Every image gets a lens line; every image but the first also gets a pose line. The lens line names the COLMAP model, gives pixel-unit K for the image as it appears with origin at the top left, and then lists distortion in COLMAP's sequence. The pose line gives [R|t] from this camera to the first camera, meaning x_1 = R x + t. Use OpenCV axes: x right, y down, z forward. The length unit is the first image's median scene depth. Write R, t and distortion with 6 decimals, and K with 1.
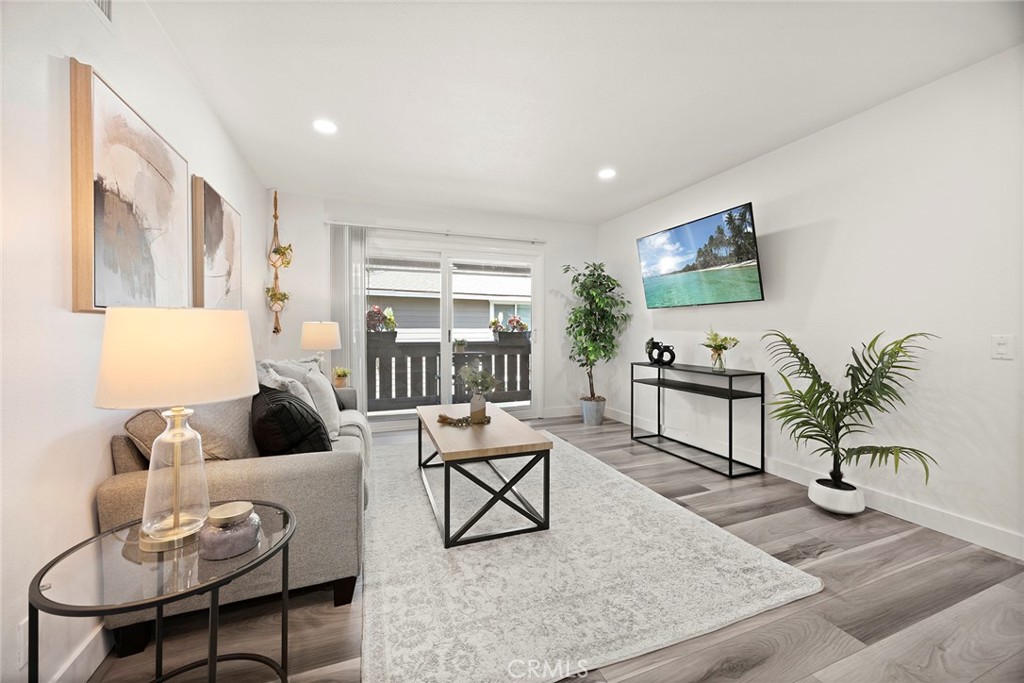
lens RADIAL K [[393.3, 0, 508.9], [0, 393.3, 330.5], [0, 0, 1]] dist [0.000486, -0.000608]
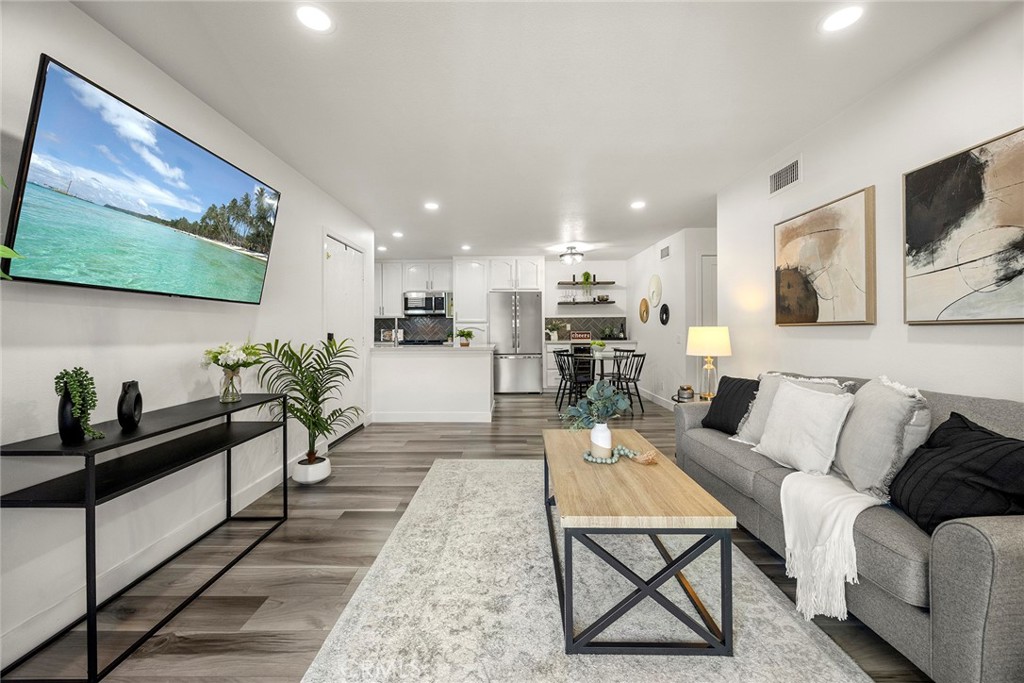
lens RADIAL K [[393.3, 0, 504.2], [0, 393.3, 329.7], [0, 0, 1]] dist [0.000486, -0.000608]
pose [[-0.931707, 0.005404, 0.363171, -0.147860], [0.006291, 0.999979, 0.001260, -0.015455], [-0.363156, 0.003459, -0.931722, 1.472493]]
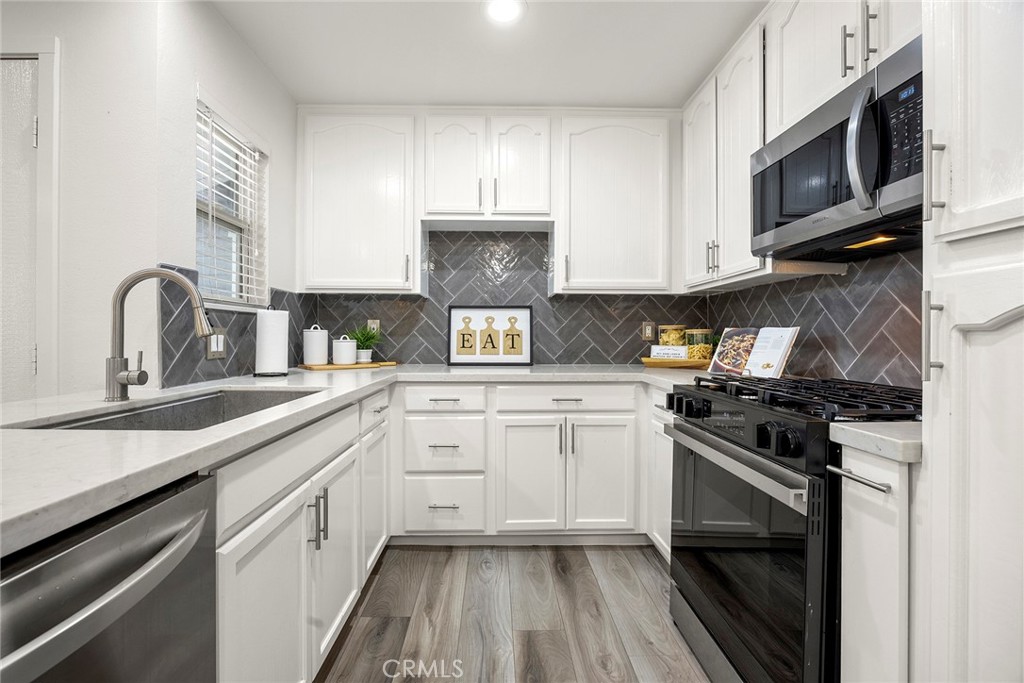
lens RADIAL K [[450.9, 0, 507.9], [0, 450.9, 336.5], [0, 0, 1]] dist [-0.004673, -0.000255]
pose [[0.332365, 0.006603, 0.943128, 0.600467], [-0.003389, 0.999977, -0.005807, -0.001212], [-0.943145, -0.001266, 0.332380, -0.345050]]
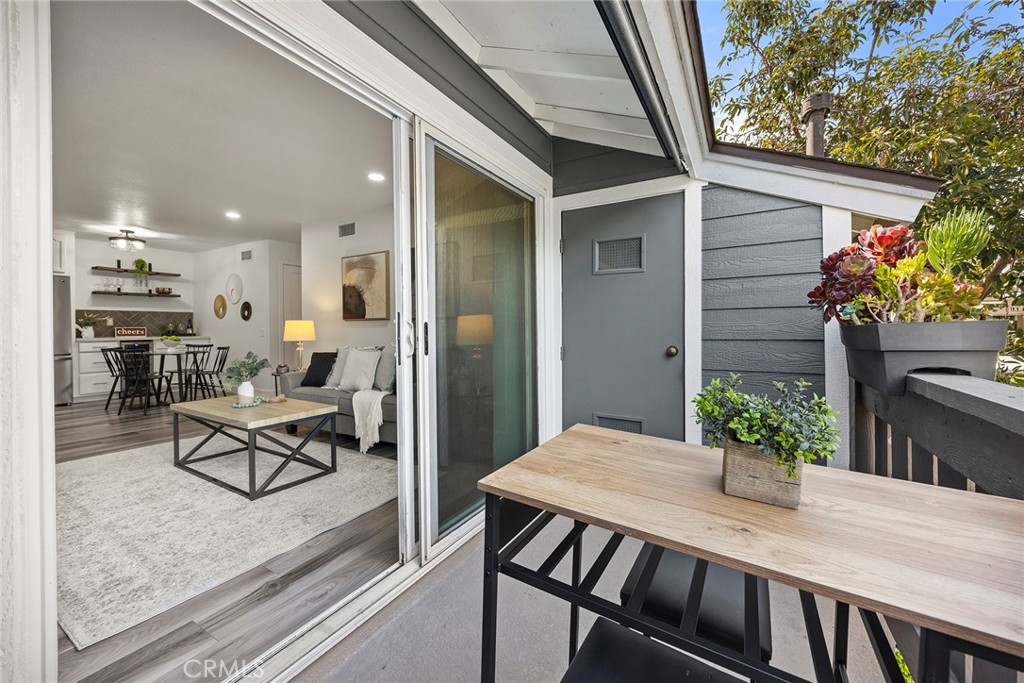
lens RADIAL K [[393.3, 0, 519.9], [0, 393.3, 332.6], [0, 0, 1]] dist [0.000486, -0.000608]
pose [[-0.769521, 0.012030, -0.638509, 0.030757], [0.003888, 0.999892, 0.014152, 0.008370], [0.638610, 0.008408, -0.769484, 1.959797]]
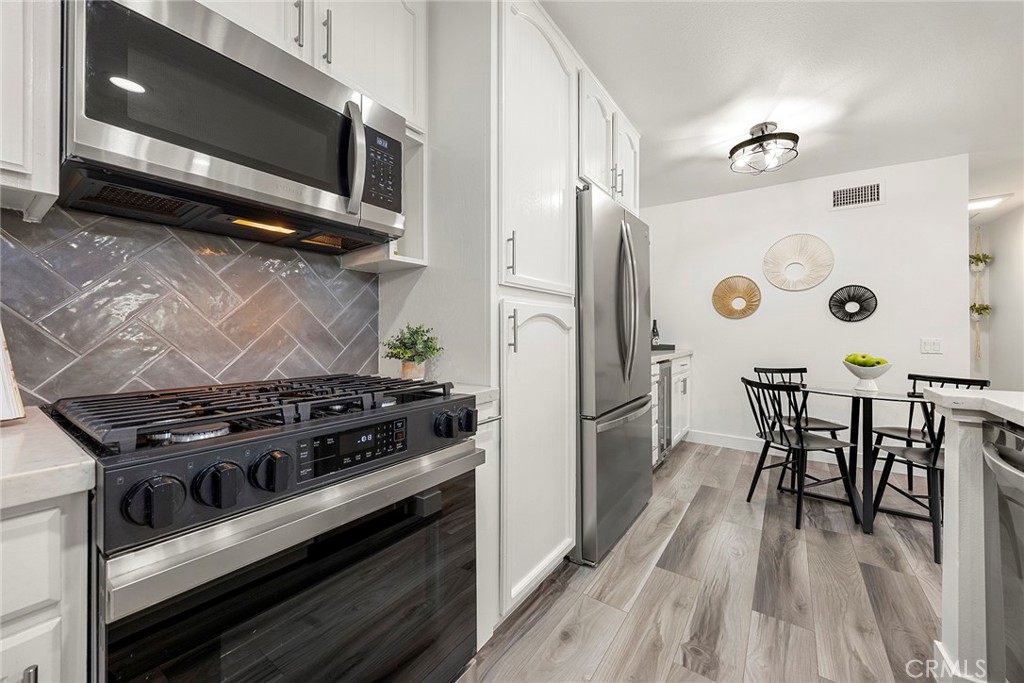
lens RADIAL K [[393.3, 0, 507.2], [0, 393.3, 334.0], [0, 0, 1]] dist [0.000486, -0.000608]
pose [[-0.831517, 0.003129, -0.555491, 1.161540], [0.001428, 0.999993, 0.003495, -0.002213], [0.555498, 0.002113, -0.831515, -0.121337]]
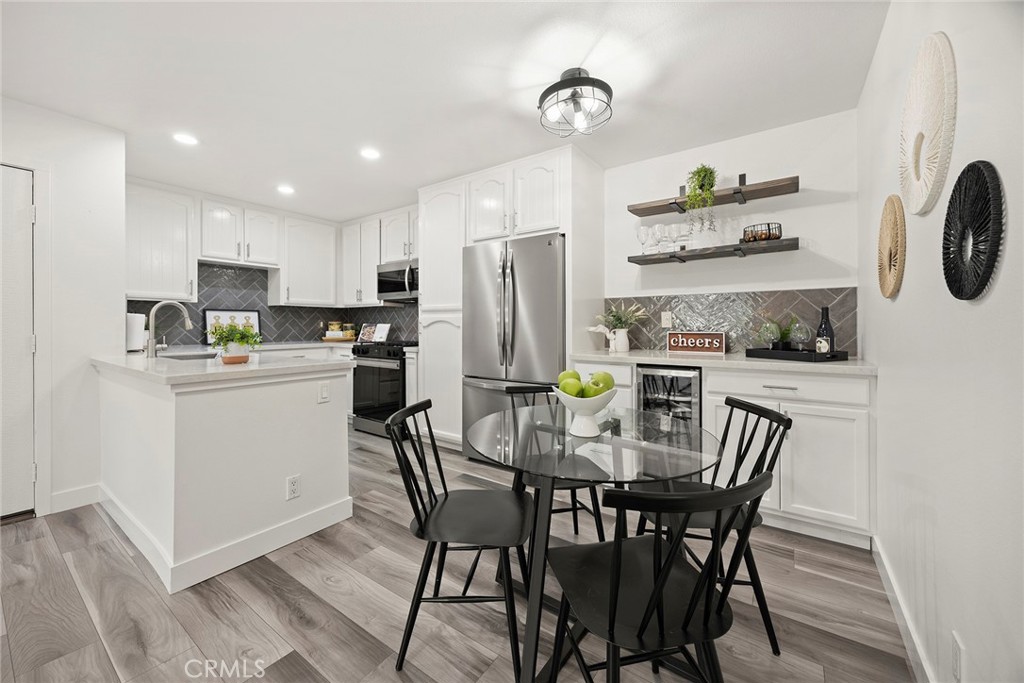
lens RADIAL K [[393.3, 0, 503.9], [0, 393.3, 326.5], [0, 0, 1]] dist [0.000486, -0.000608]
pose [[-0.547960, 0.000141, 0.836504, -0.223732], [0.002470, 0.999996, 0.001450, -0.009487], [-0.836501, 0.002861, -0.547958, -0.044537]]
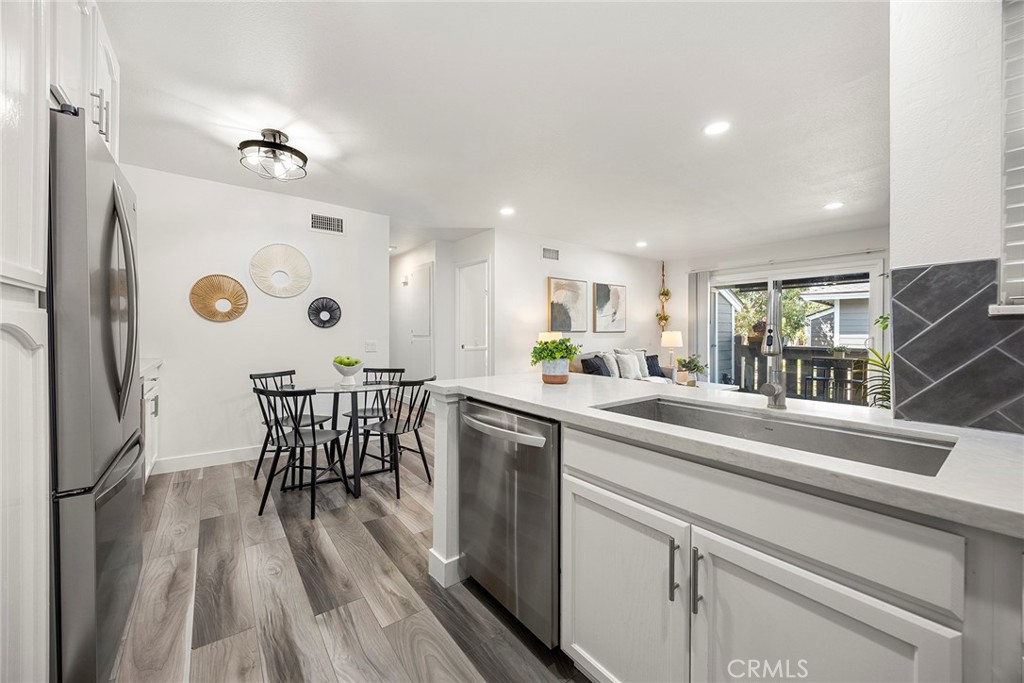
lens RADIAL K [[393.3, 0, 510.3], [0, 393.3, 334.2], [0, 0, 1]] dist [0.000486, -0.000608]
pose [[0.280959, 0.010043, -0.959667, 1.187528], [-0.005874, 0.999945, 0.008745, -0.023824], [0.959702, 0.003180, 0.281003, -0.265338]]
